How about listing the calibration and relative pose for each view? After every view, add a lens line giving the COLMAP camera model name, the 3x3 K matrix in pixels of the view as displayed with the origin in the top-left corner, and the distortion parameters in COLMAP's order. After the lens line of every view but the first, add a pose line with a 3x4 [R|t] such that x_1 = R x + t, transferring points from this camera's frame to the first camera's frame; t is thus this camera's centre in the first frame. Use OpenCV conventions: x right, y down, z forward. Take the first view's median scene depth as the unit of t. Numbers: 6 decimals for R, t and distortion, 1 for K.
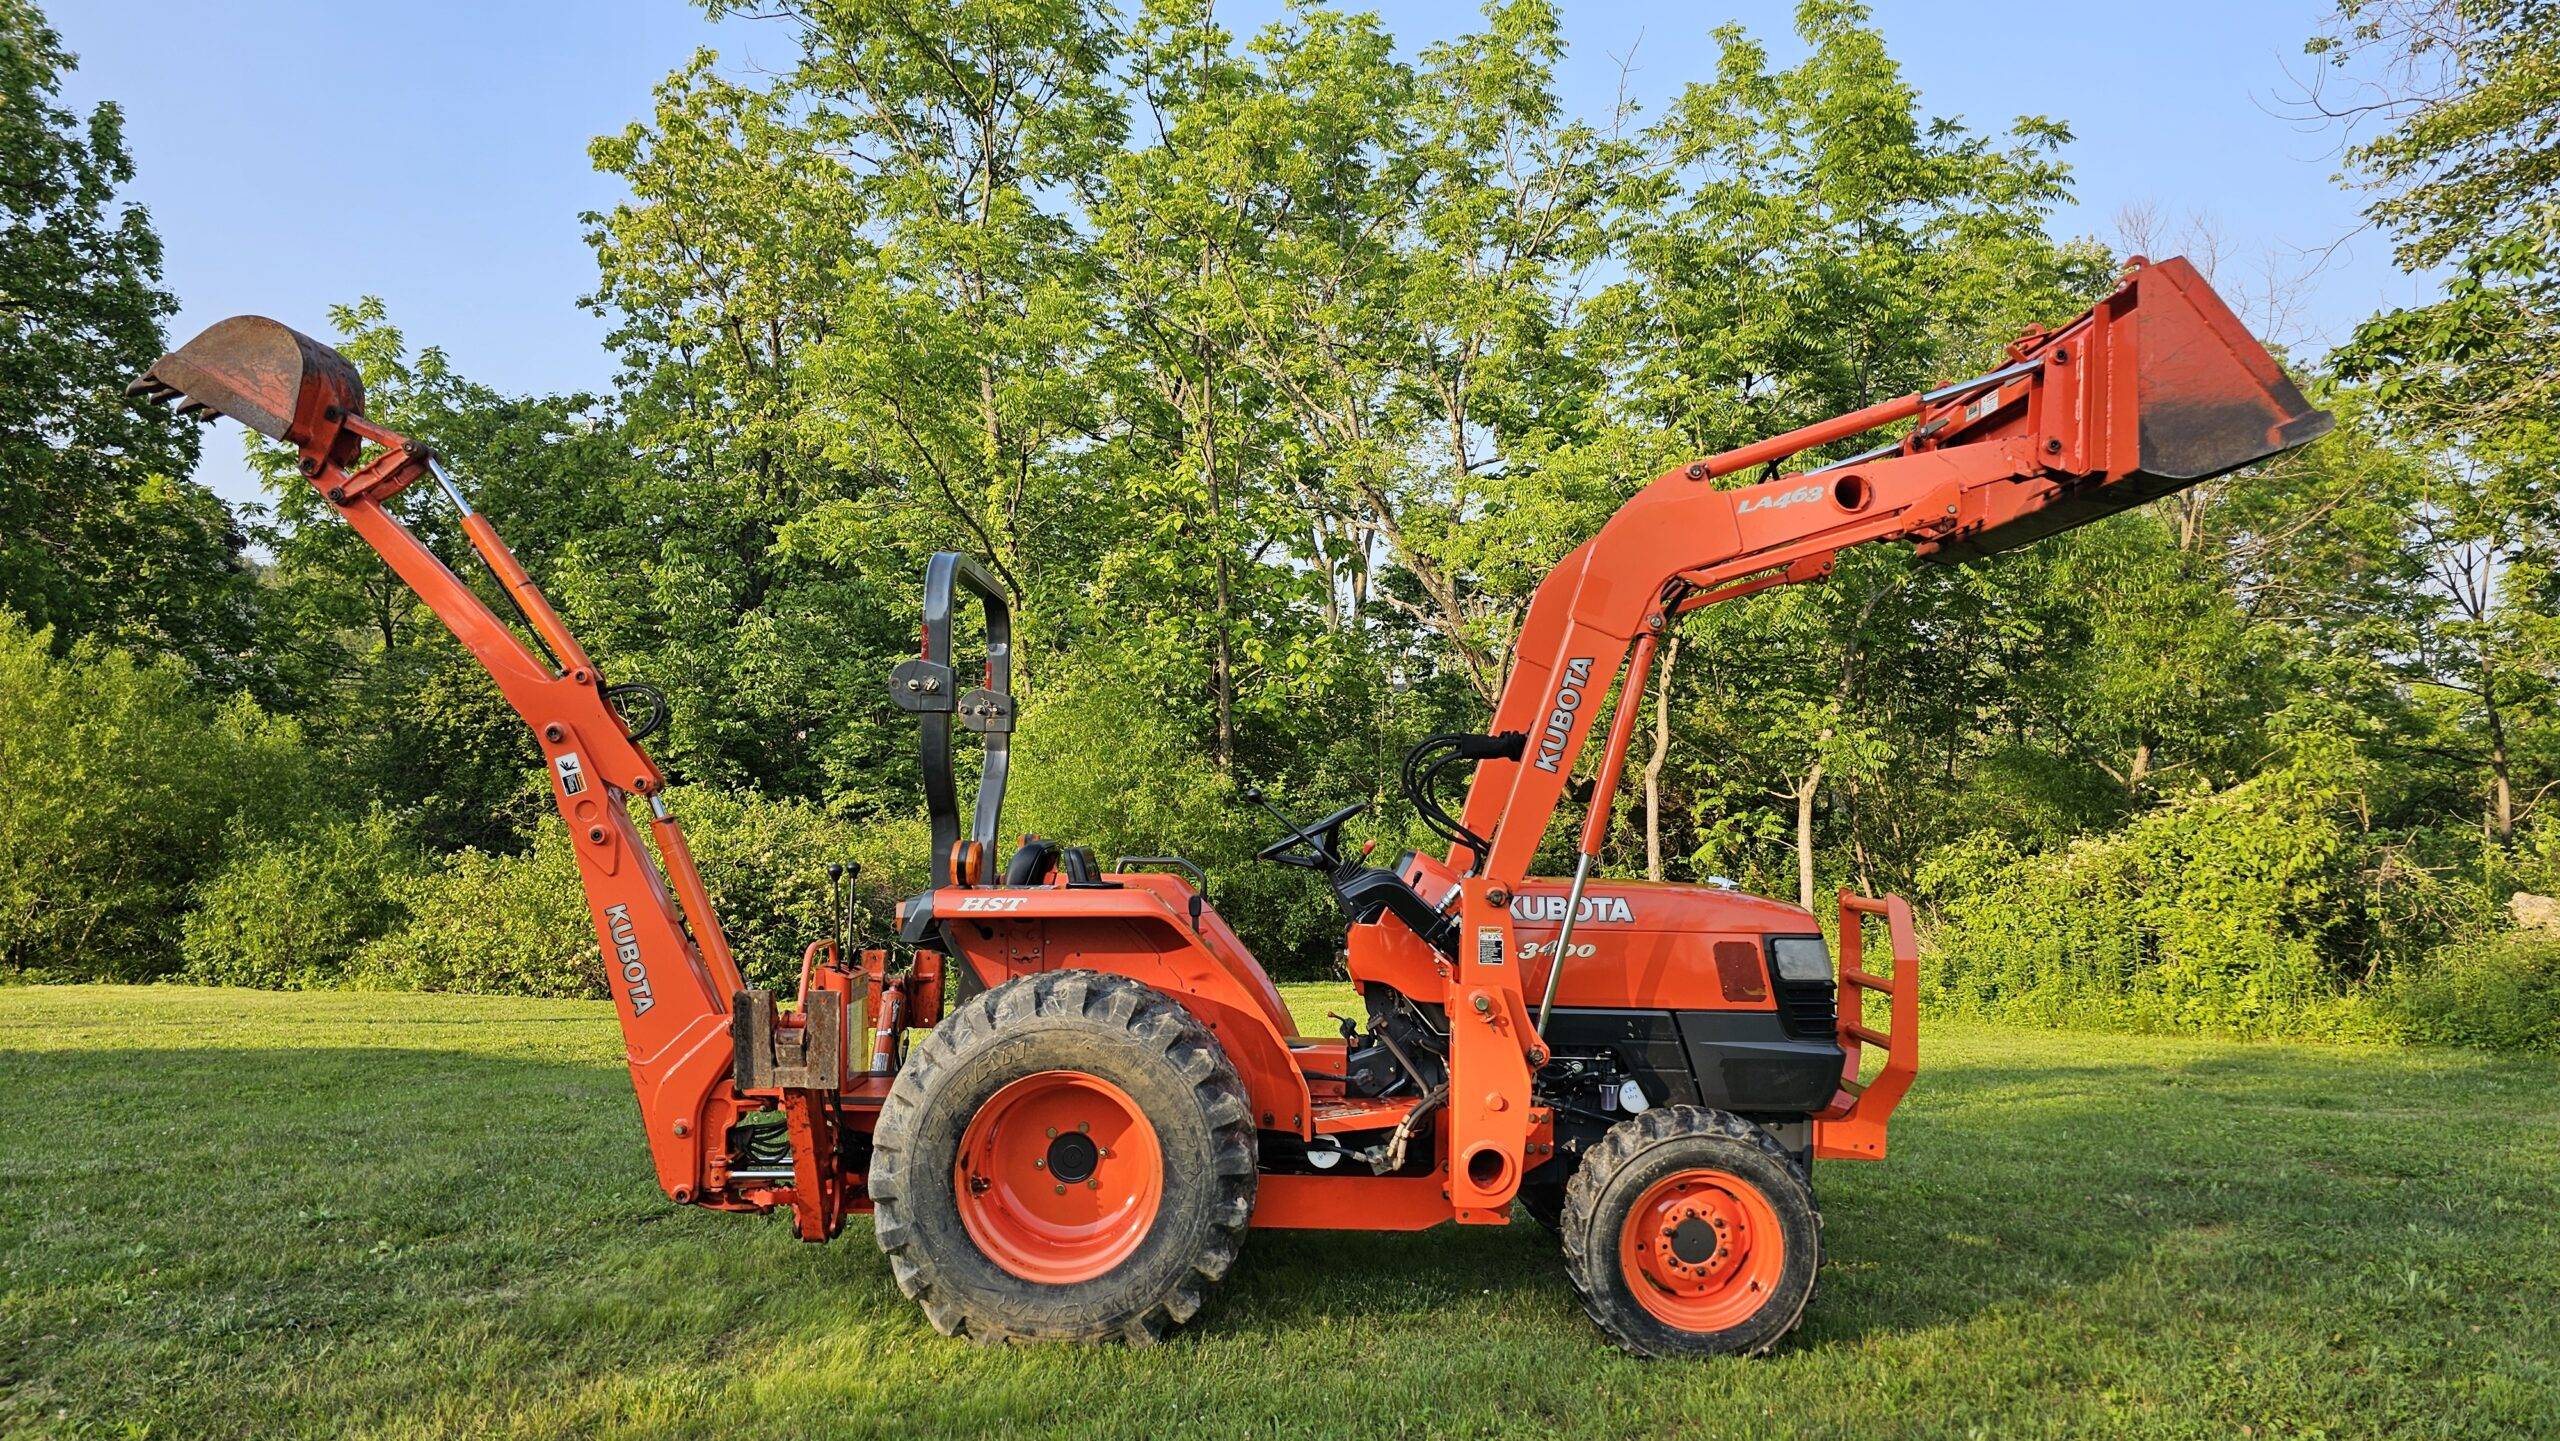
lens RADIAL K [[1722.0, 0, 1271.0], [0, 1722.0, 738.1], [0, 0, 1]] dist [0.073514, -0.064362]
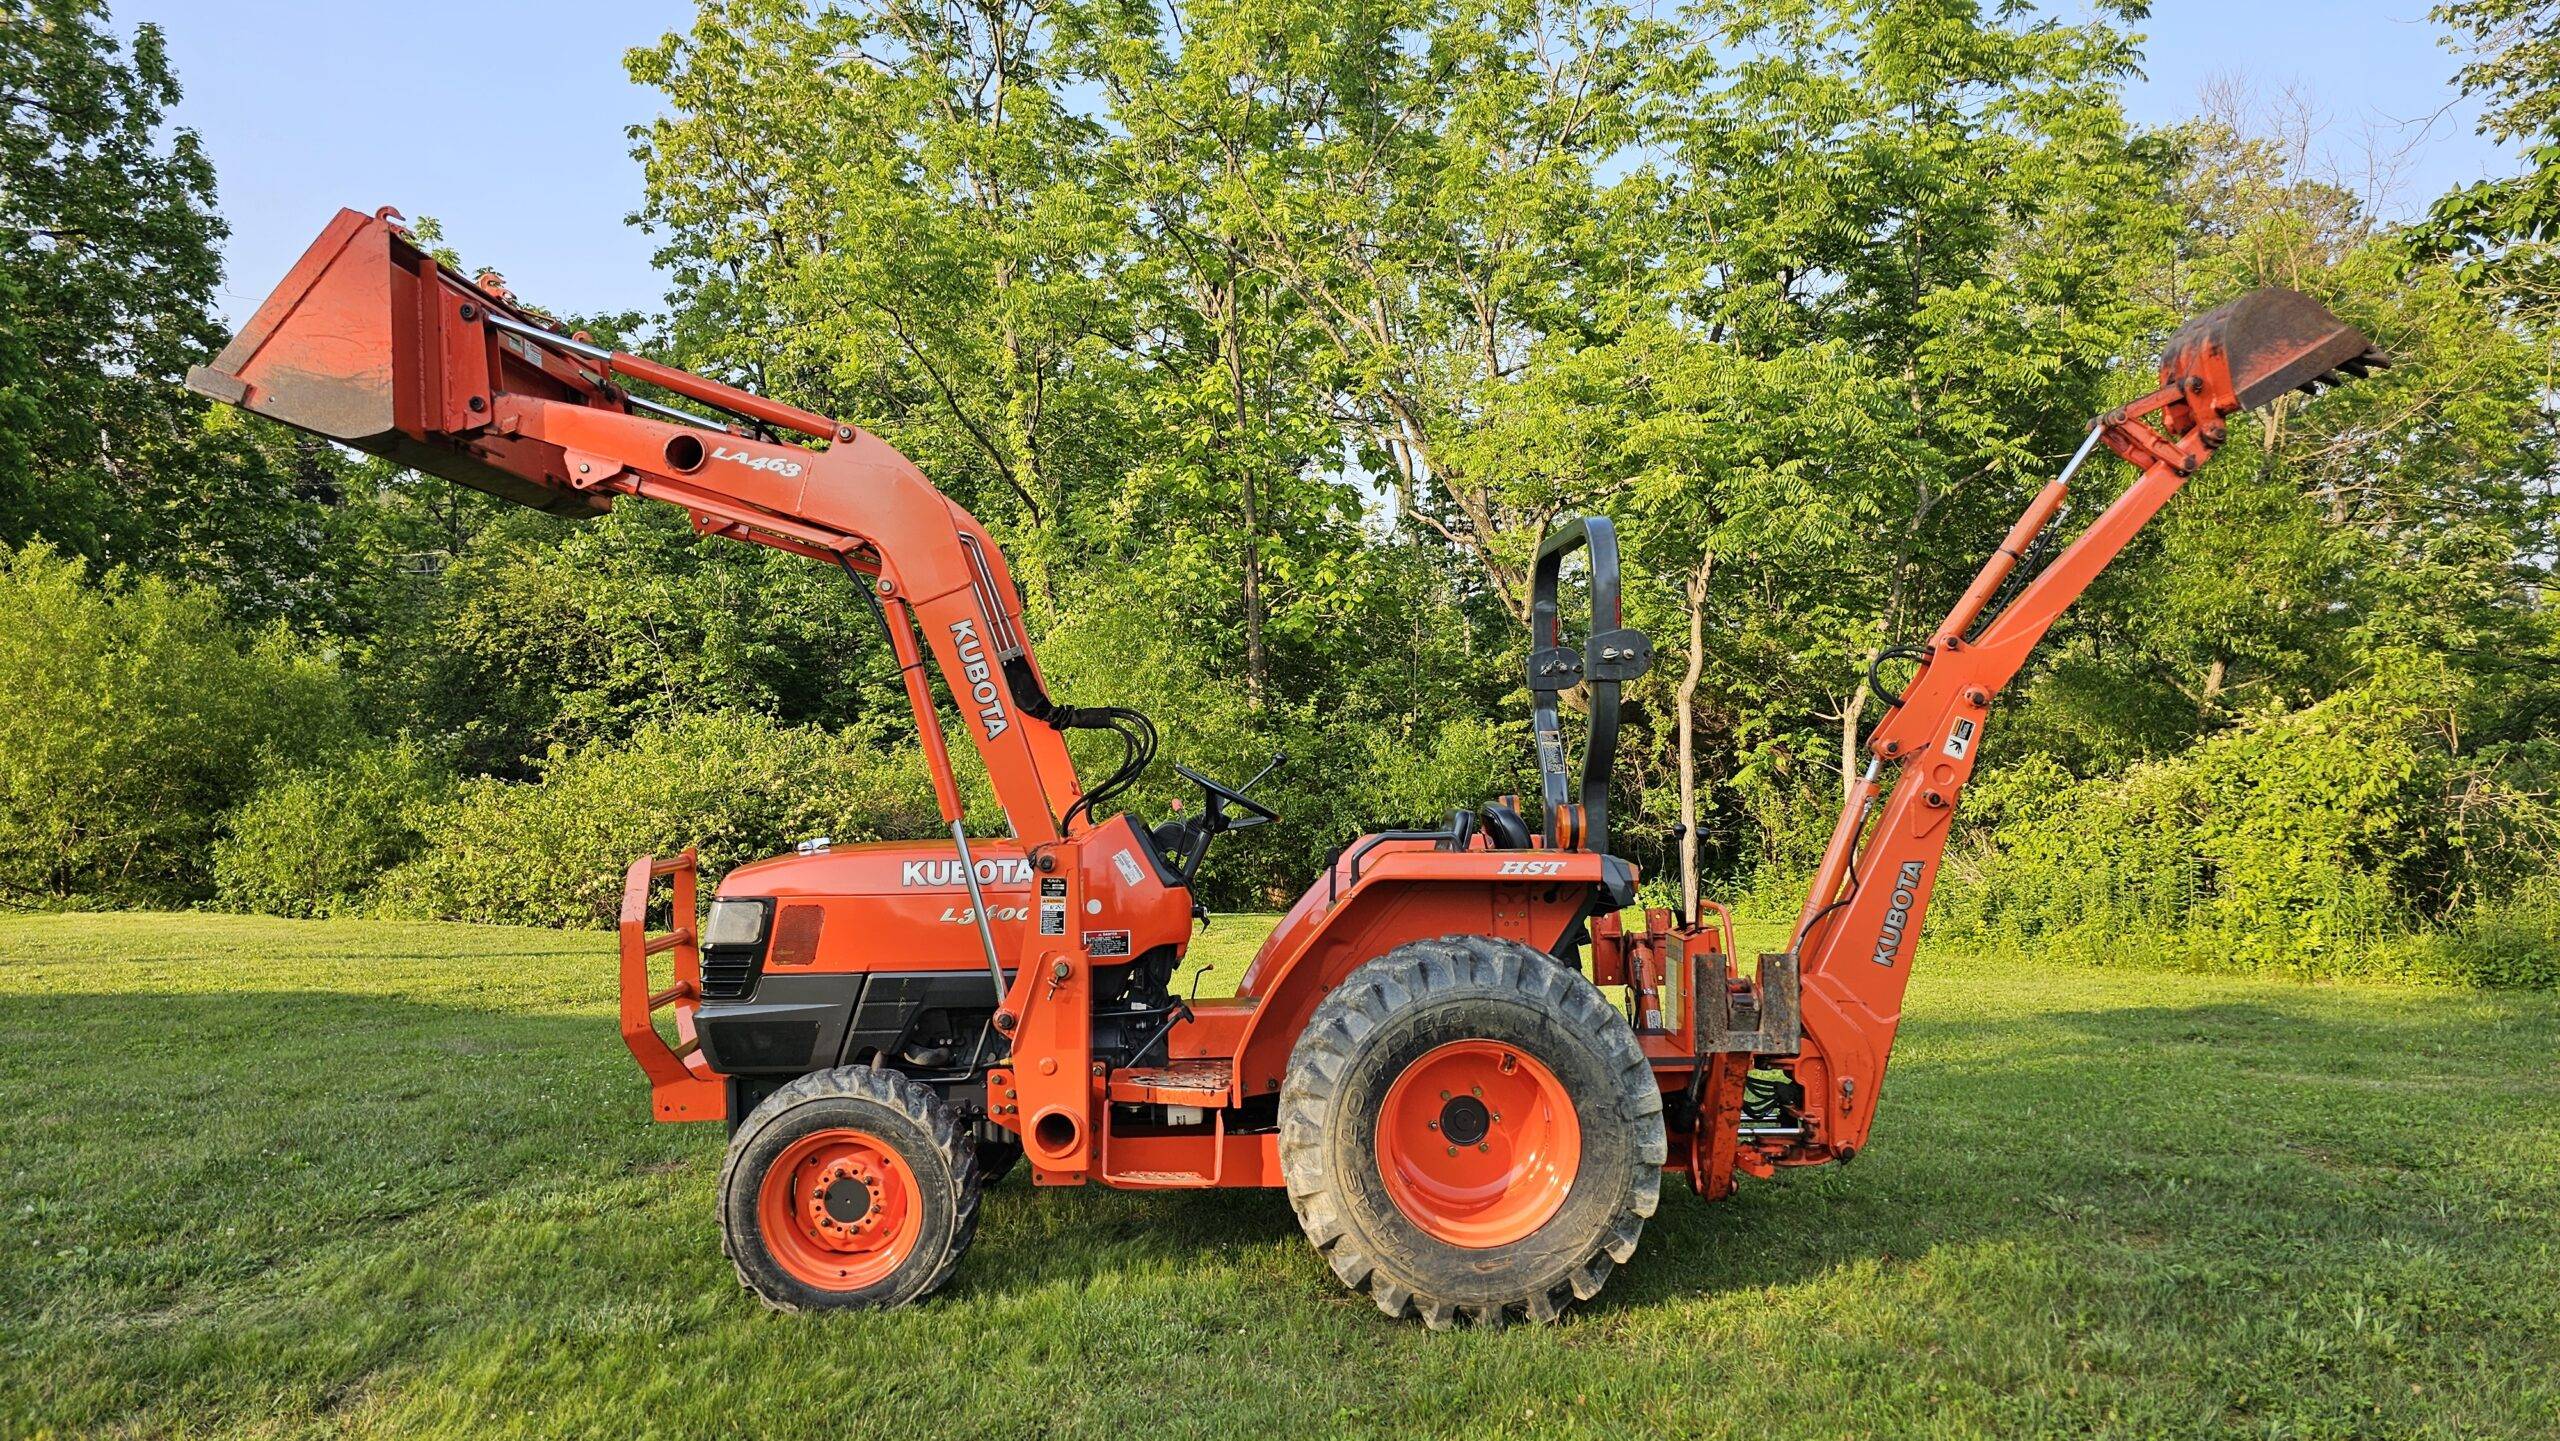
lens RADIAL K [[1722.0, 0, 1276.1], [0, 1722.0, 727.3], [0, 0, 1]] dist [0.073514, -0.064362]
pose [[0.998487, -0.005228, -0.054737, 0.043343], [0.007688, 0.998965, 0.044838, -0.005679], [0.054446, -0.045191, 0.997494, 0.032777]]
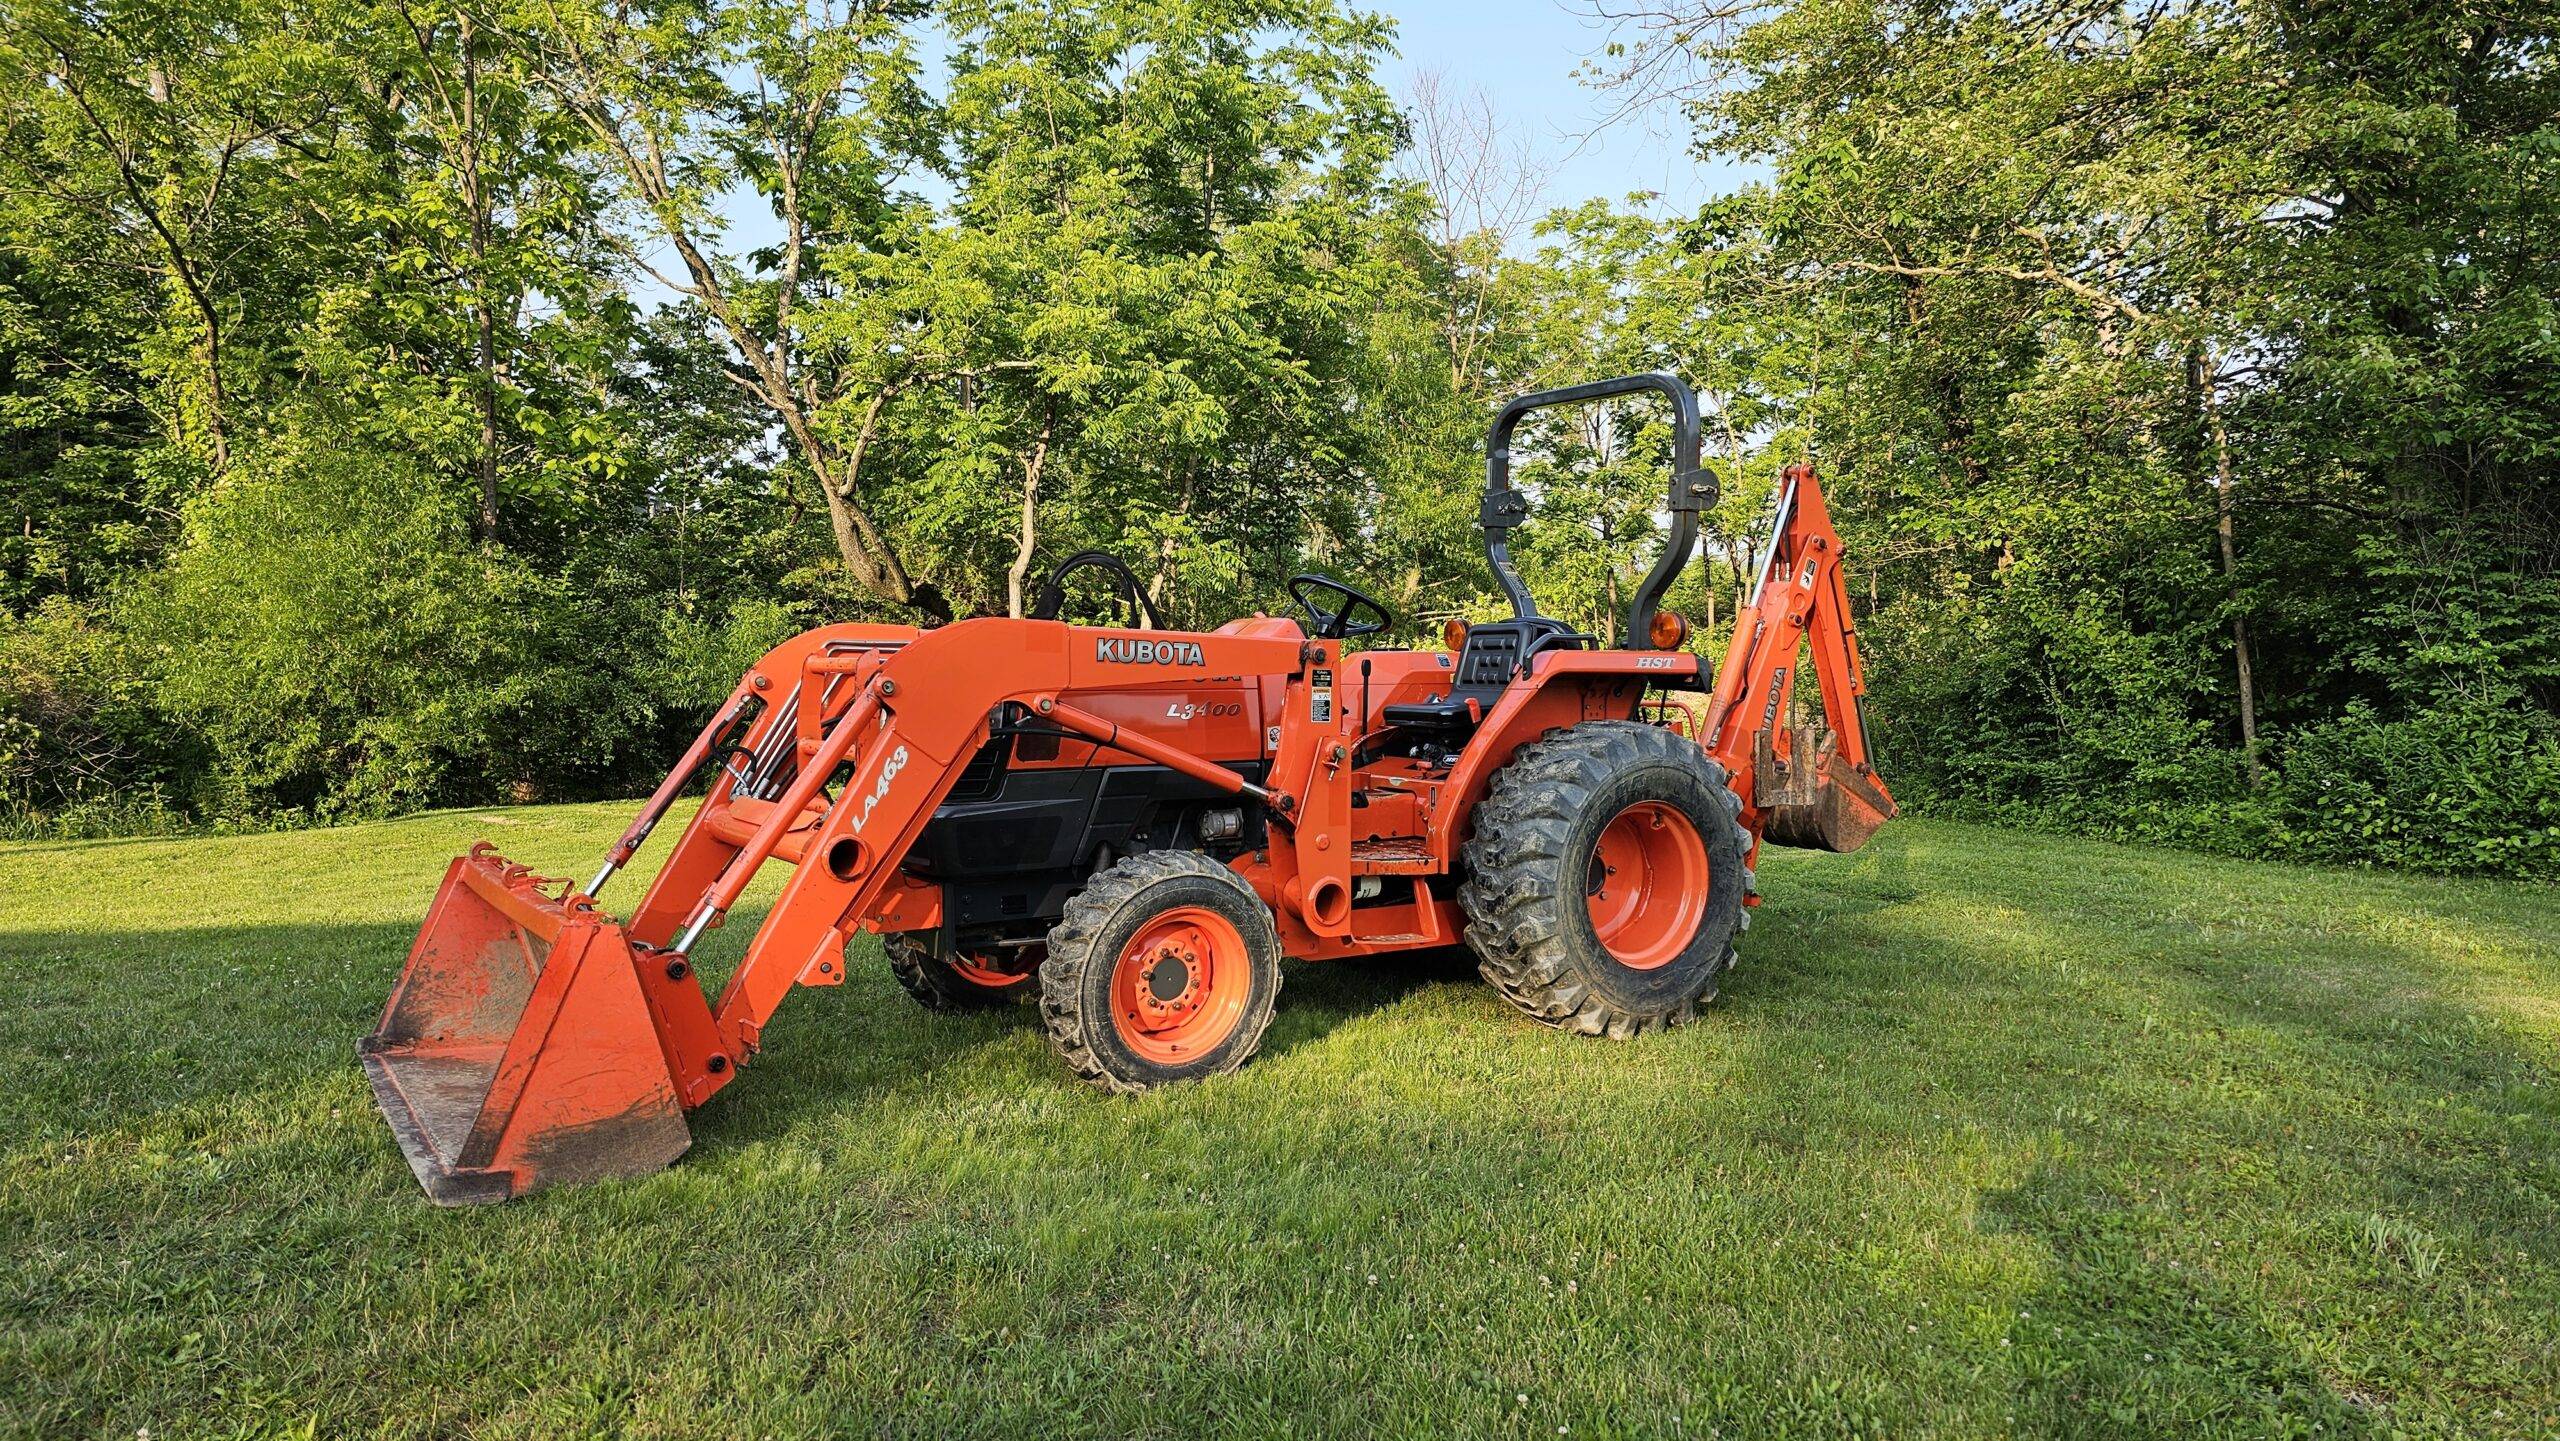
lens RADIAL K [[1722.0, 0, 1270.6], [0, 1722.0, 736.4], [0, 0, 1]] dist [0.073514, -0.064362]
pose [[0.878367, -0.017232, 0.477677, -0.116556], [-0.032782, 0.994825, 0.096167, 0.010236], [-0.476862, -0.100129, 0.873256, 0.048670]]
